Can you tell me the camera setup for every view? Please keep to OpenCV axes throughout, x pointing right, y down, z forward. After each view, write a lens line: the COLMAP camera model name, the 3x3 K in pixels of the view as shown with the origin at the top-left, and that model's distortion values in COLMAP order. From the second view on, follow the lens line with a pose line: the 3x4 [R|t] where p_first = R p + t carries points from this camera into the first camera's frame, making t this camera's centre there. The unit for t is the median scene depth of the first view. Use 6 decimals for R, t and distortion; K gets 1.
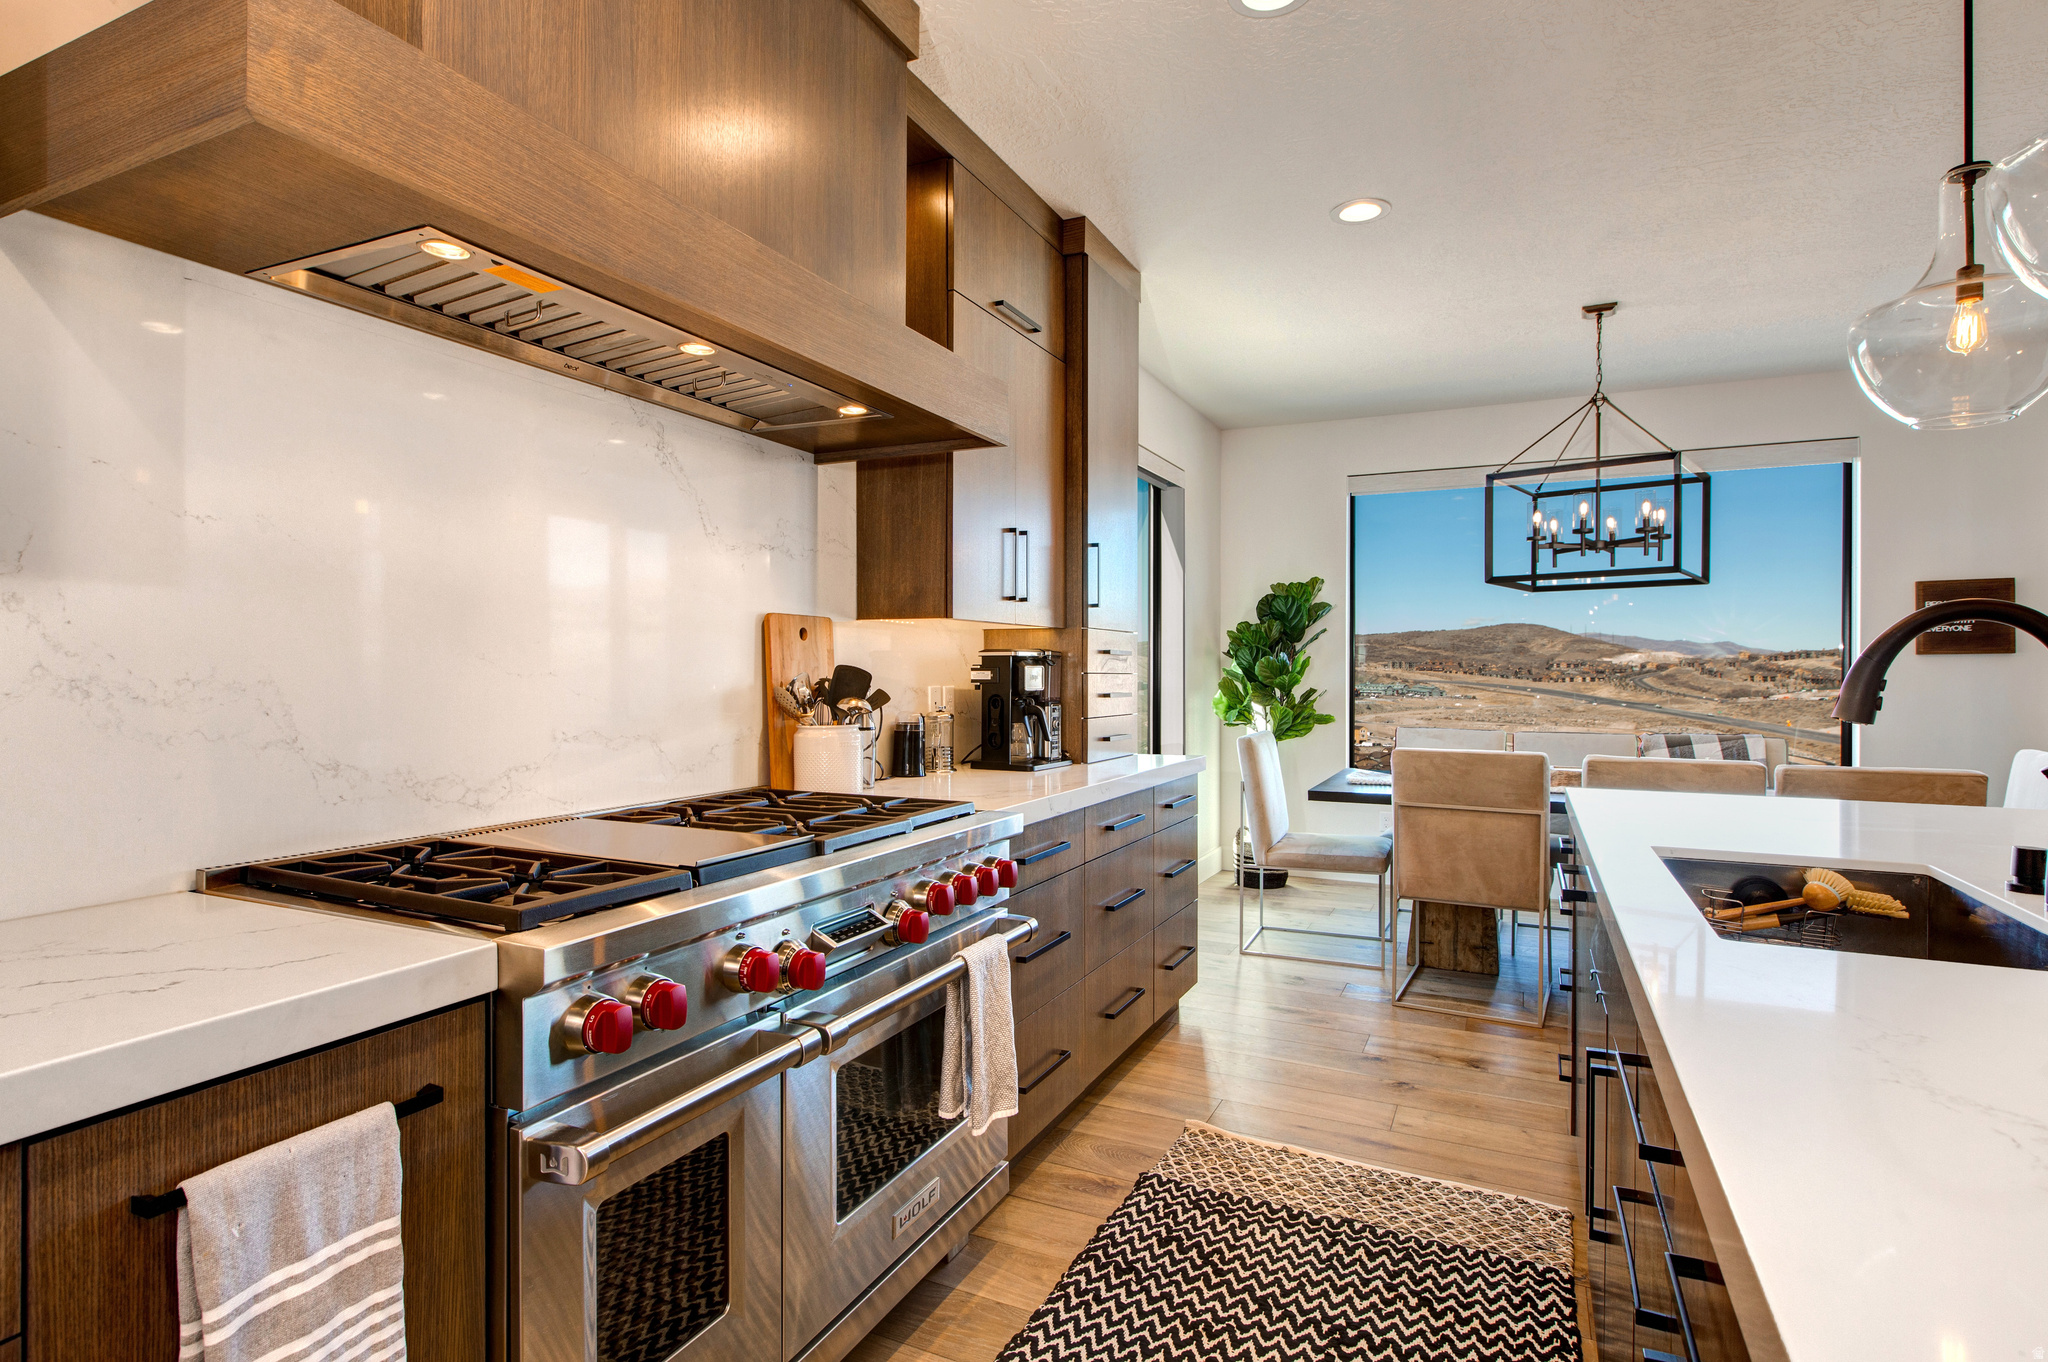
lens RADIAL K [[1056.6, 0, 1011.9], [0, 1056.6, 677.5], [0, 0, 1]] dist [-0.001451, -0.000288]
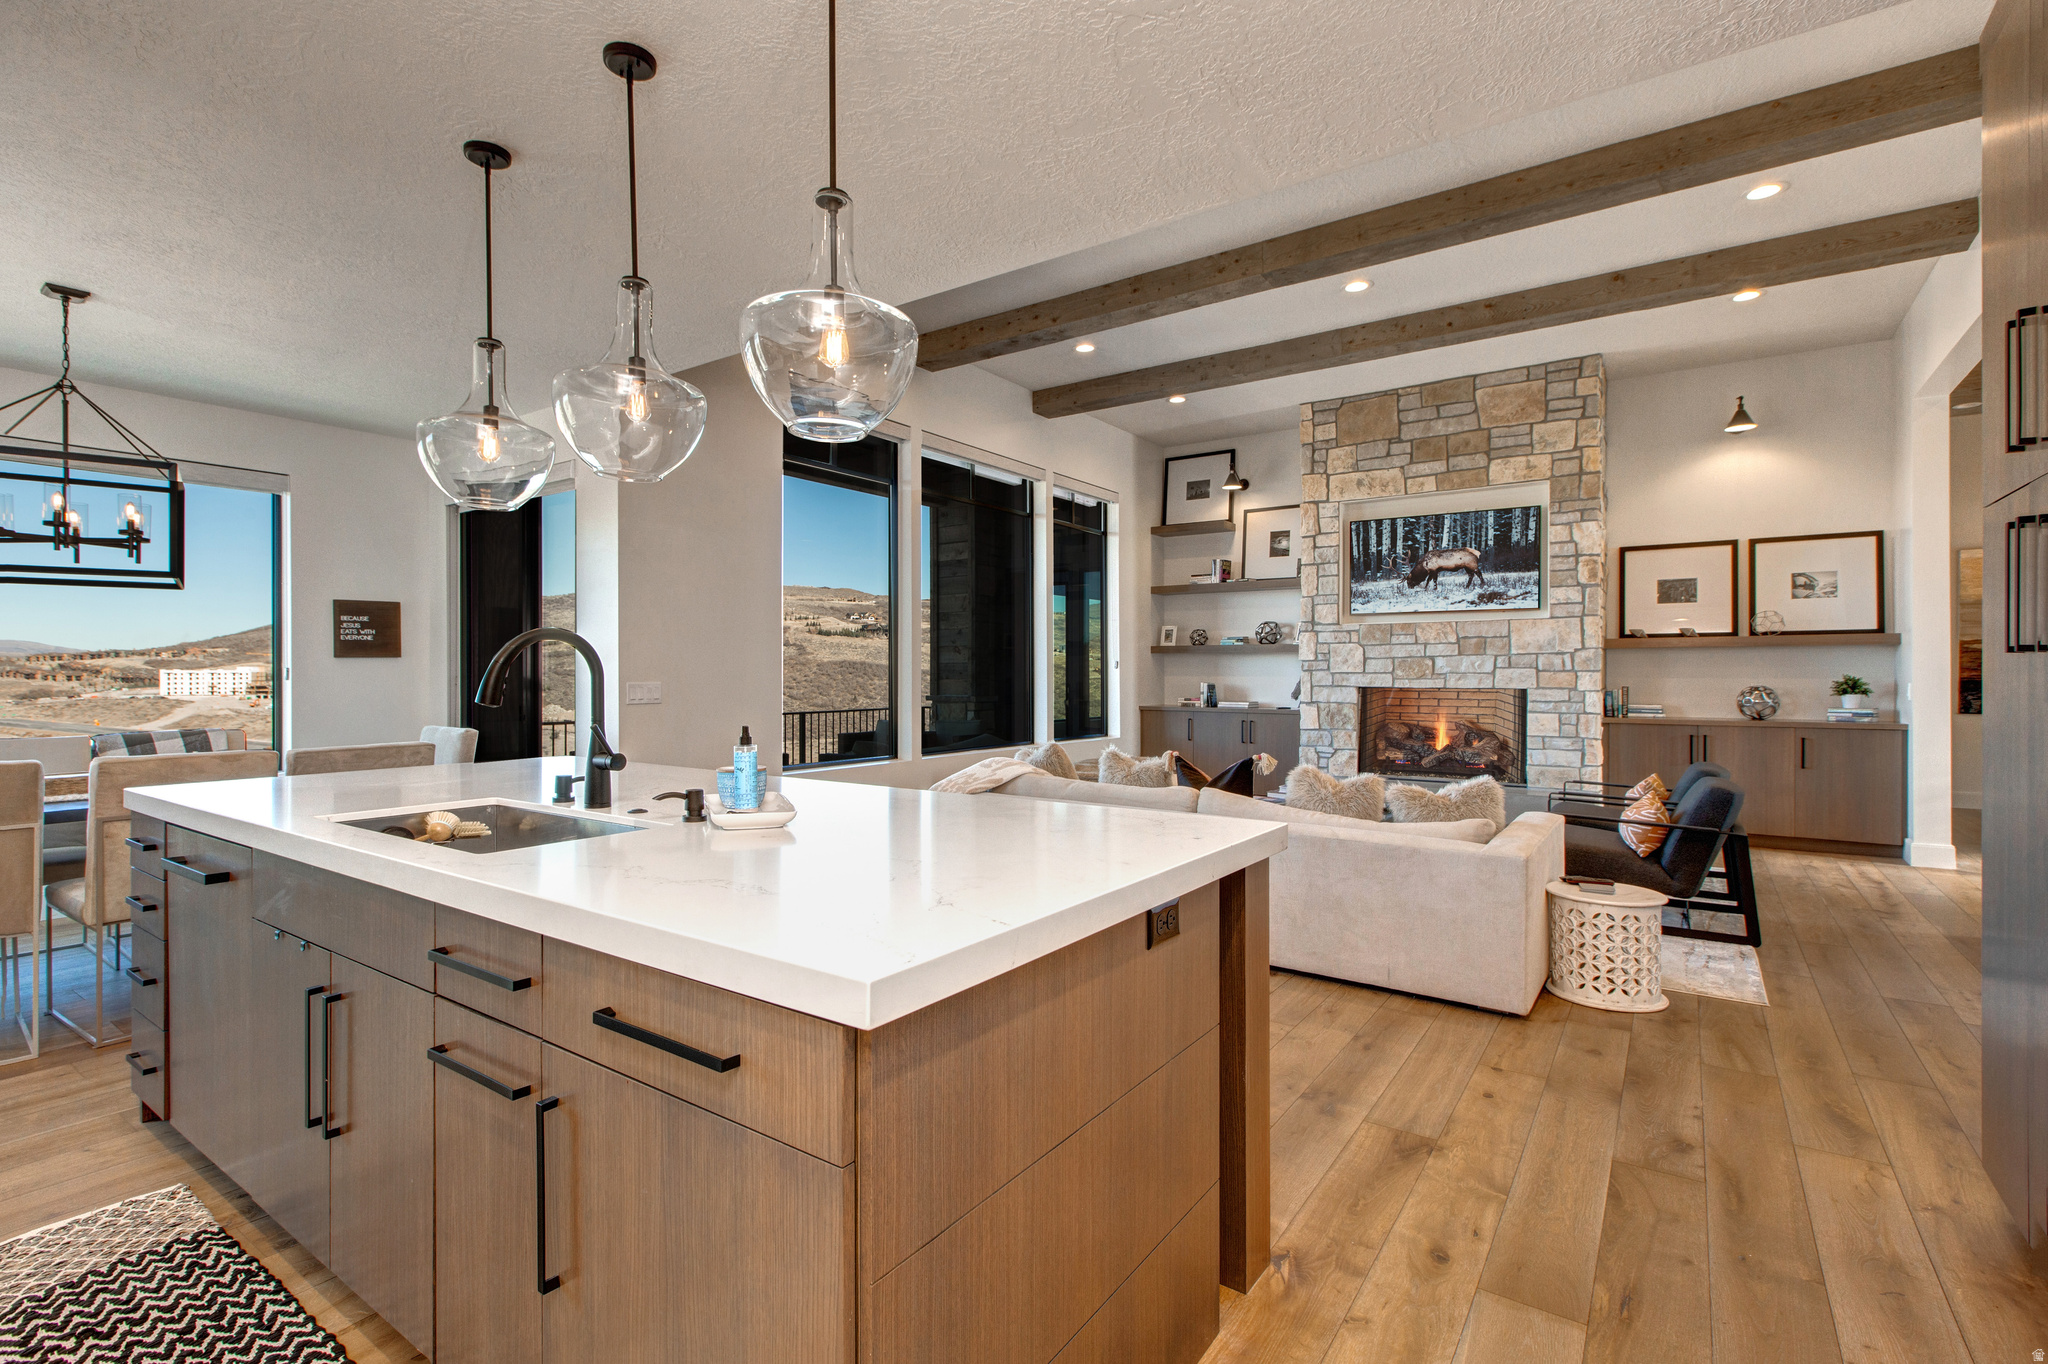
lens RADIAL K [[934.3, 0, 1025.5], [0, 934.3, 675.1], [0, 0, 1]] dist [0.007140, -0.000302]
pose [[0.155253, -0.006634, 0.987852, -0.176094], [0.007213, 0.999958, 0.005581, -0.001272], [-0.987848, 0.006259, 0.155294, 0.014466]]
